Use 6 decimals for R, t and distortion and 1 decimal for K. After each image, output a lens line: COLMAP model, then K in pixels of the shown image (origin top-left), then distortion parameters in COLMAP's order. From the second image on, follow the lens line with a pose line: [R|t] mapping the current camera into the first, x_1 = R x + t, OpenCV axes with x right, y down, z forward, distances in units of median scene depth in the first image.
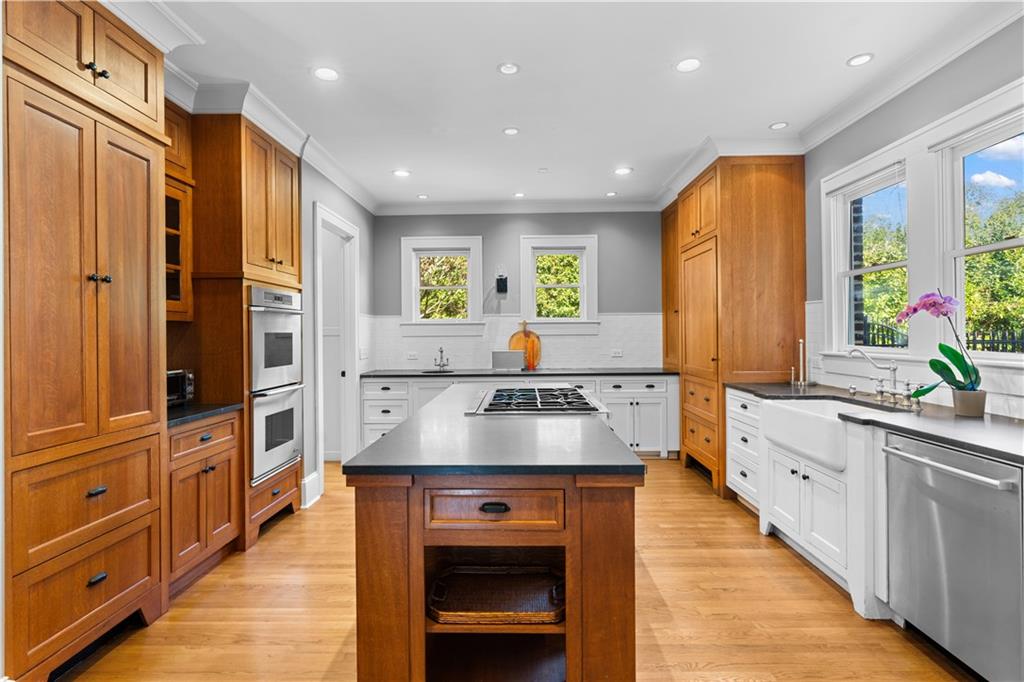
lens RADIAL K [[500.5, 0, 515.6], [0, 500.5, 334.9], [0, 0, 1]] dist [-0.000860, 0.001813]
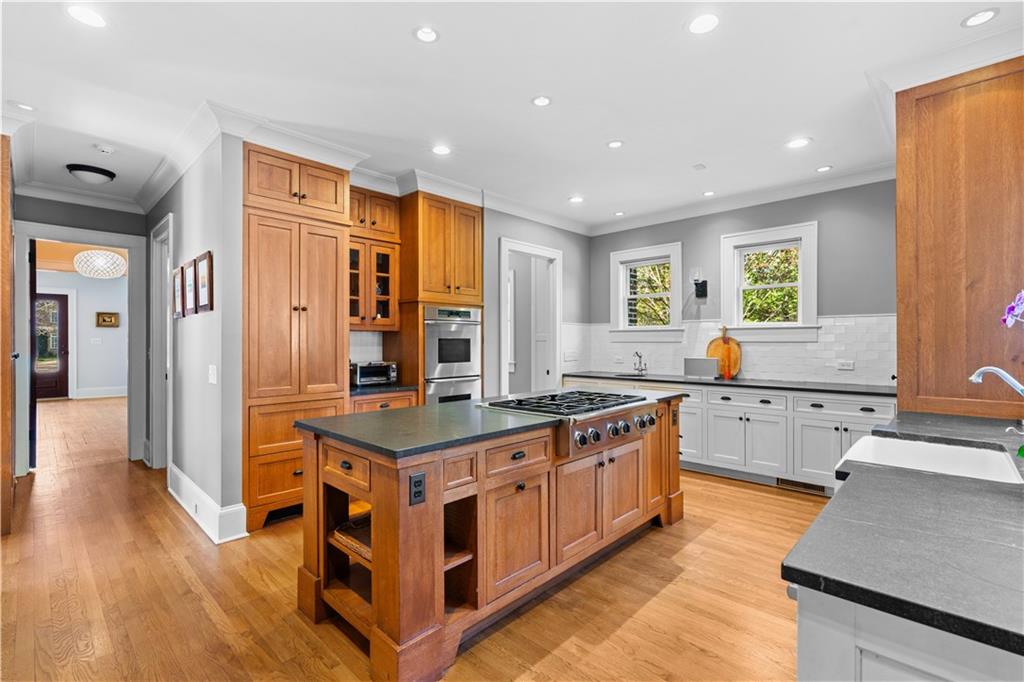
lens RADIAL K [[463.5, 0, 513.9], [0, 463.5, 342.4], [0, 0, 1]] dist [-0.008118, 0.004026]
pose [[0.732825, 0.008512, -0.680364, 0.458474], [-0.005618, 0.999963, 0.006459, -0.002422], [0.680394, -0.000911, 0.732846, 0.148250]]
